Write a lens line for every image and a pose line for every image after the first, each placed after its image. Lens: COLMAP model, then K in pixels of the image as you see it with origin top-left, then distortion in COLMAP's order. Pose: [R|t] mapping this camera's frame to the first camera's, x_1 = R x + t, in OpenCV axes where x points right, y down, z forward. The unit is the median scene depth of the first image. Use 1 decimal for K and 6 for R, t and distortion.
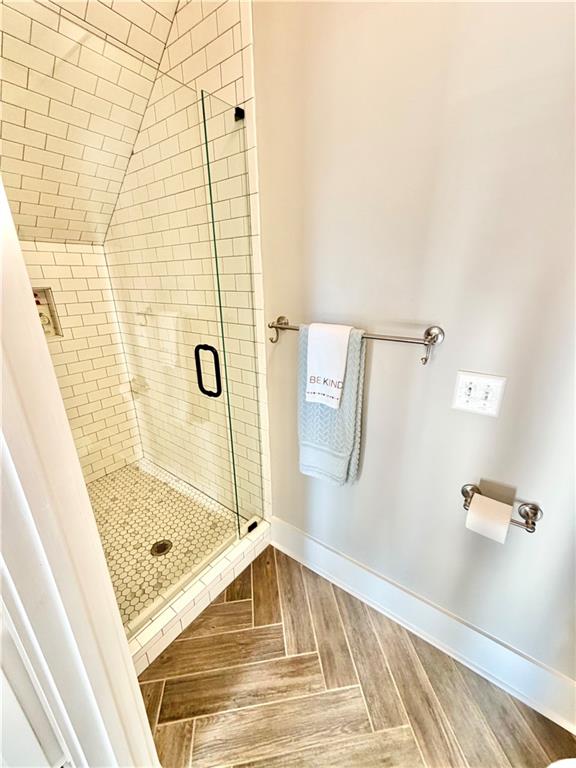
lens RADIAL K [[305.7, 0, 289.3], [0, 305.7, 381.2], [0, 0, 1]] dist [0.000807, -0.000108]
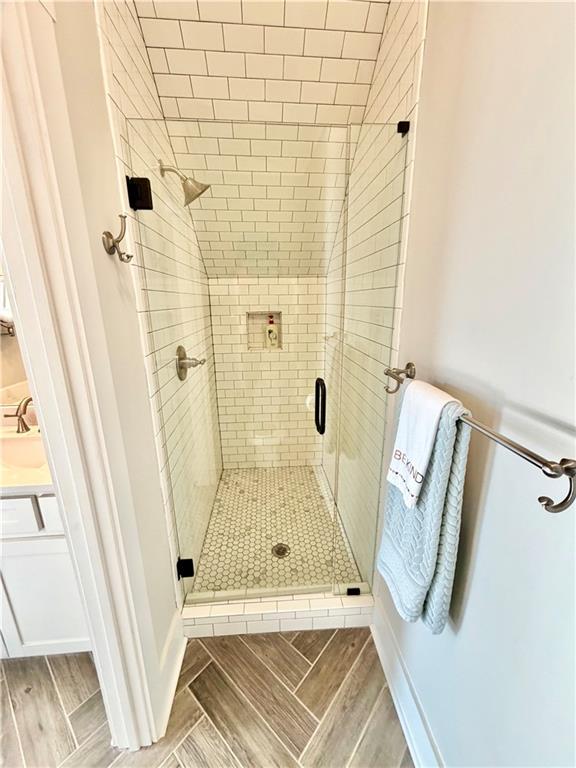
lens RADIAL K [[305.7, 0, 289.3], [0, 305.7, 381.2], [0, 0, 1]] dist [0.000807, -0.000108]
pose [[0.653042, 0.202636, -0.729709, 0.356589], [-0.243661, 0.968524, 0.050893, -0.132477], [0.717053, 0.144566, 0.681862, 0.253152]]
